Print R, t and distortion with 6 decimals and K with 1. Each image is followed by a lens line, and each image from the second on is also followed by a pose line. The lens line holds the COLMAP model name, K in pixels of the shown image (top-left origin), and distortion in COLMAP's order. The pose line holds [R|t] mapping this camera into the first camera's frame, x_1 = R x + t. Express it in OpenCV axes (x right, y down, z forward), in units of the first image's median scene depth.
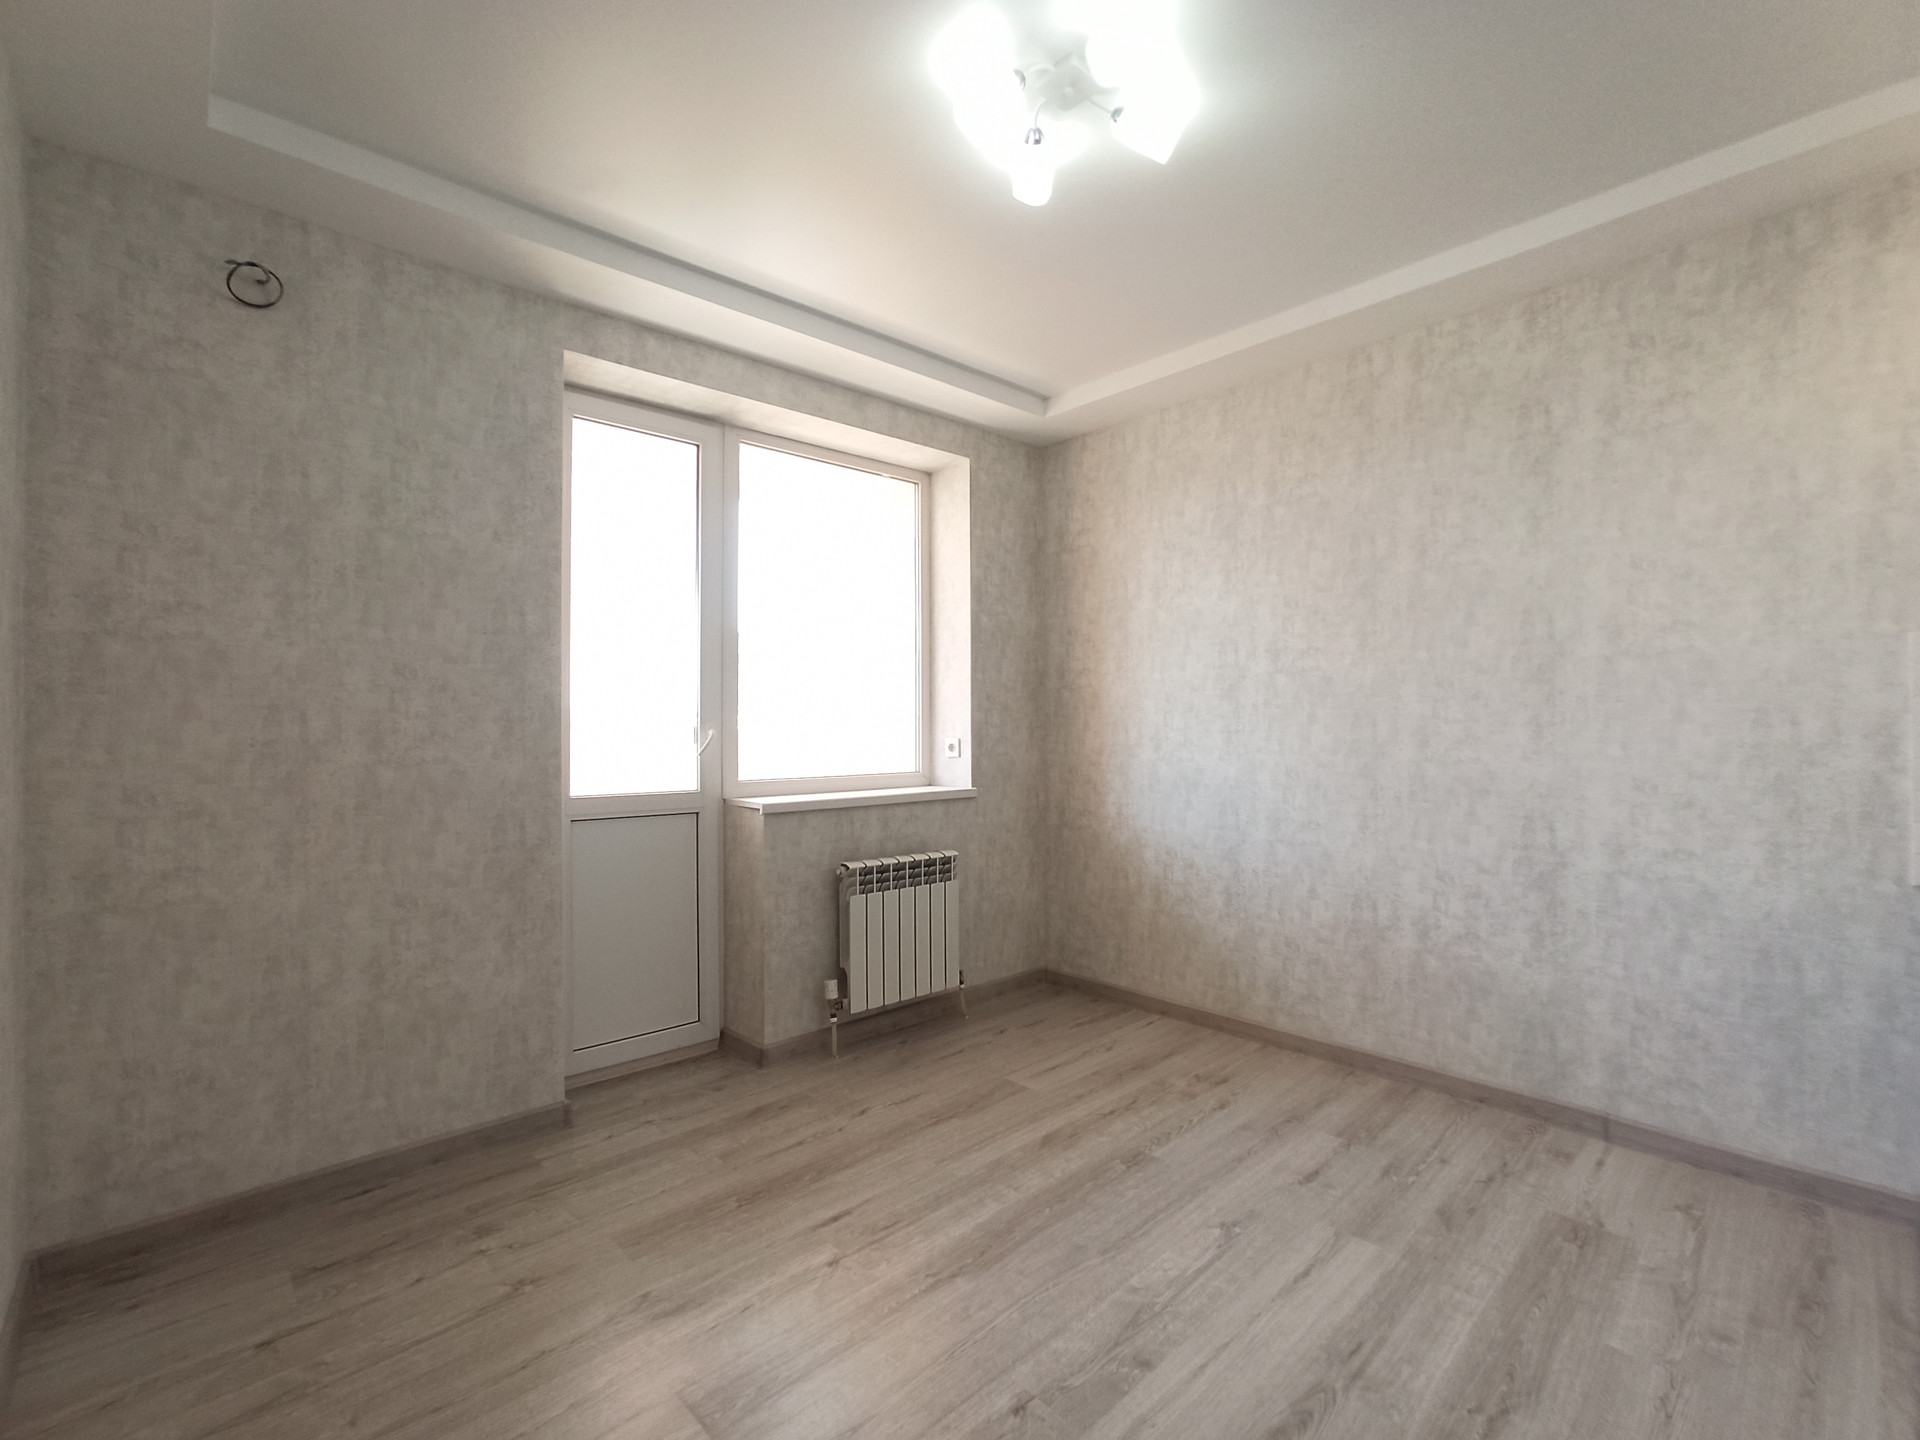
lens RADIAL K [[866.7, 0, 960.0], [0, 866.7, 720.0], [0, 0, 1]] dist [-0.063300, 0.041349]
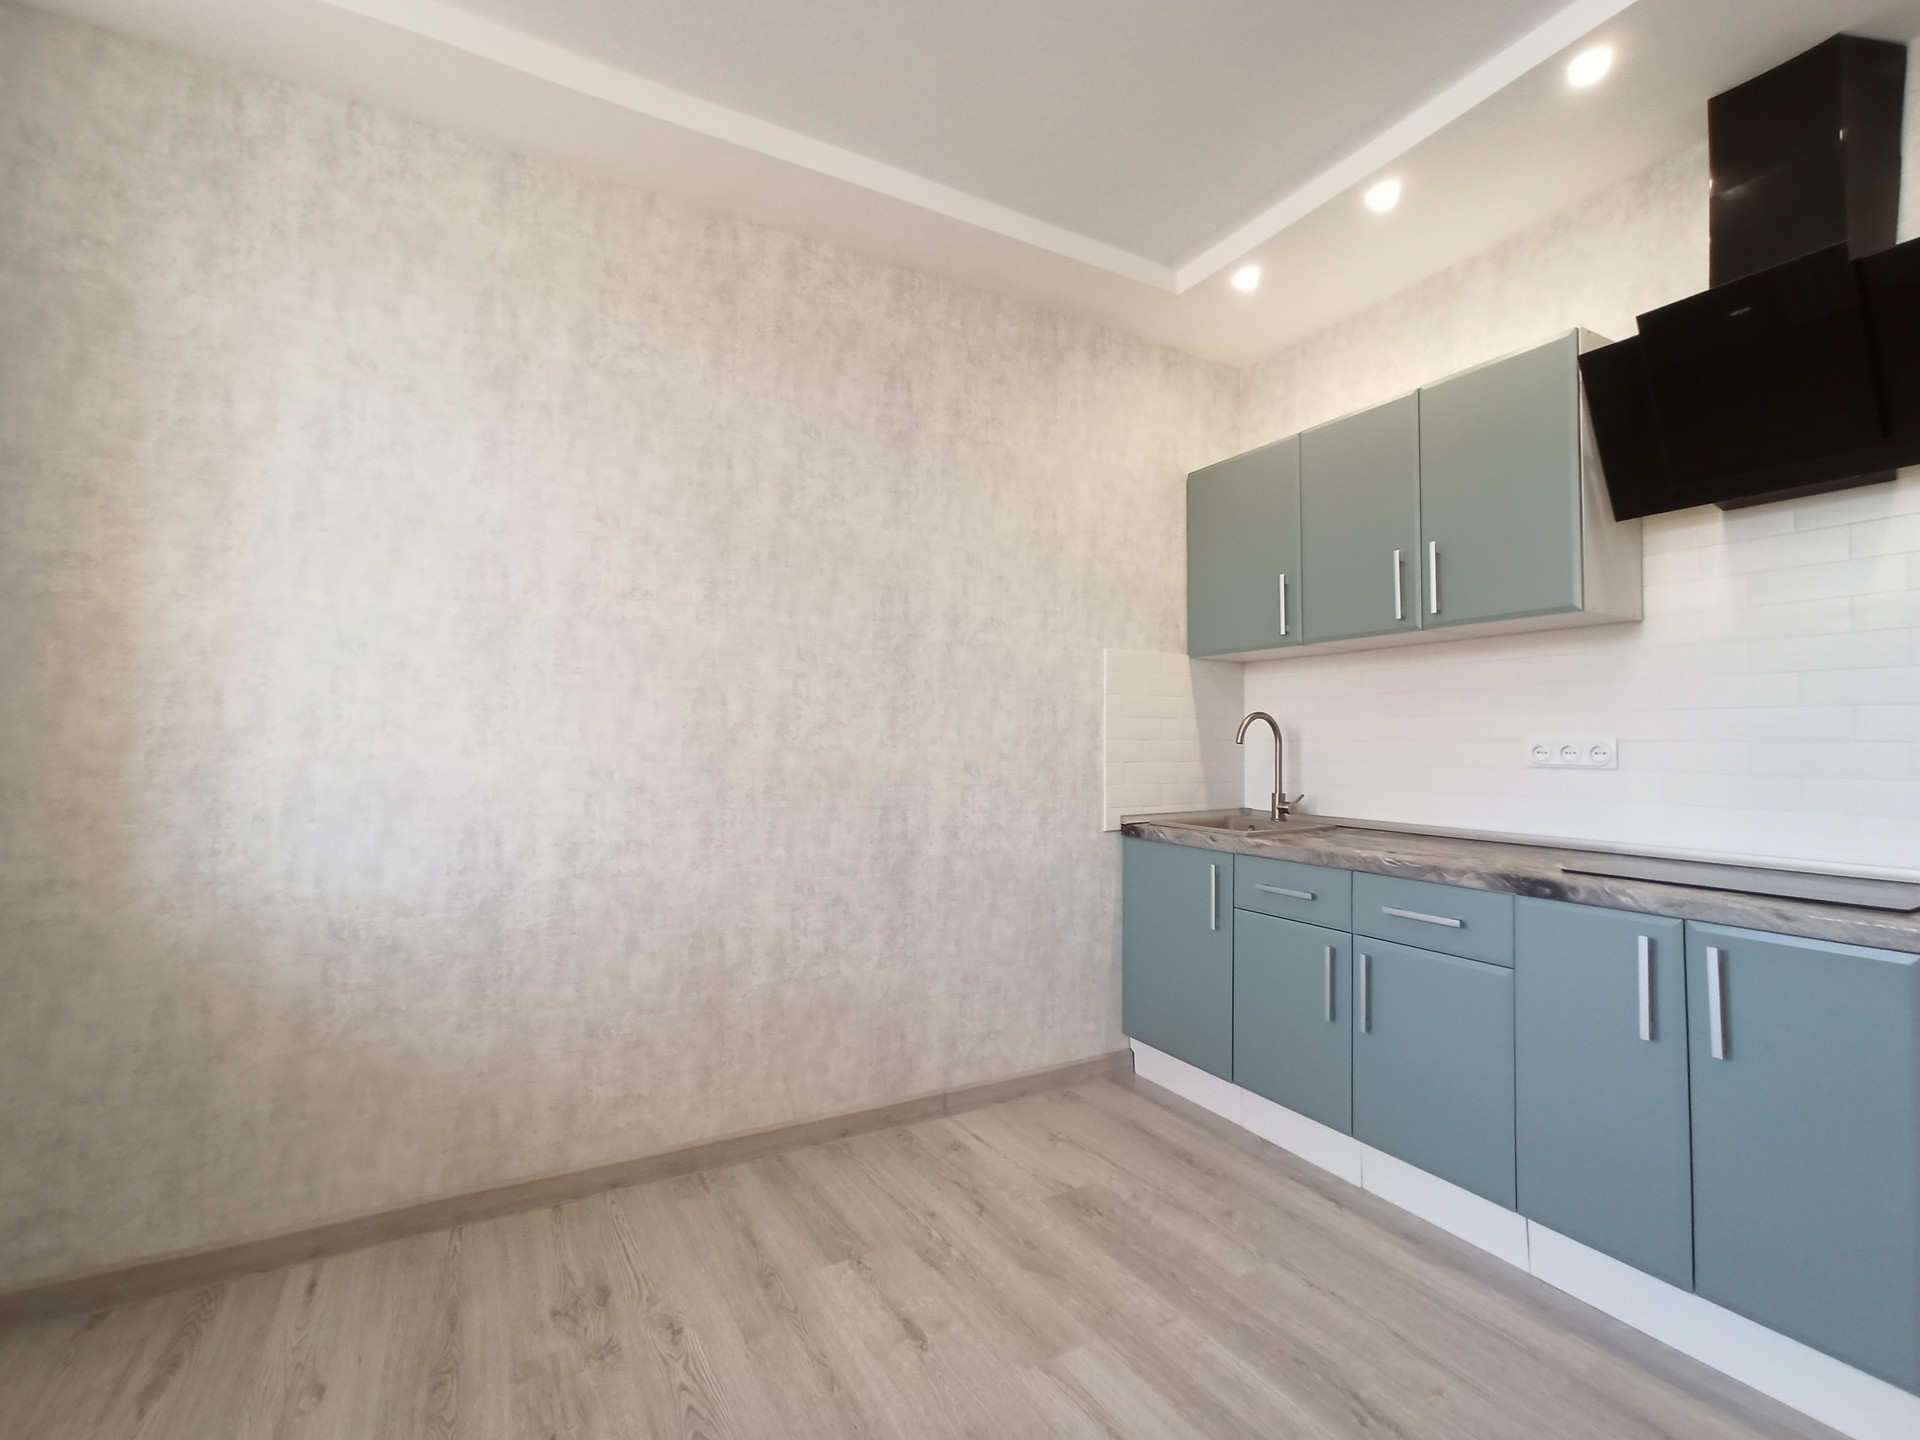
lens RADIAL K [[866.7, 0, 960.0], [0, 866.7, 720.0], [0, 0, 1]] dist [-0.063300, 0.041349]
pose [[0.235246, 0.036639, 0.971245, -0.225423], [-0.010480, 0.999327, -0.035160, 0.048300], [-0.971879, -0.001908, 0.235471, 0.654897]]
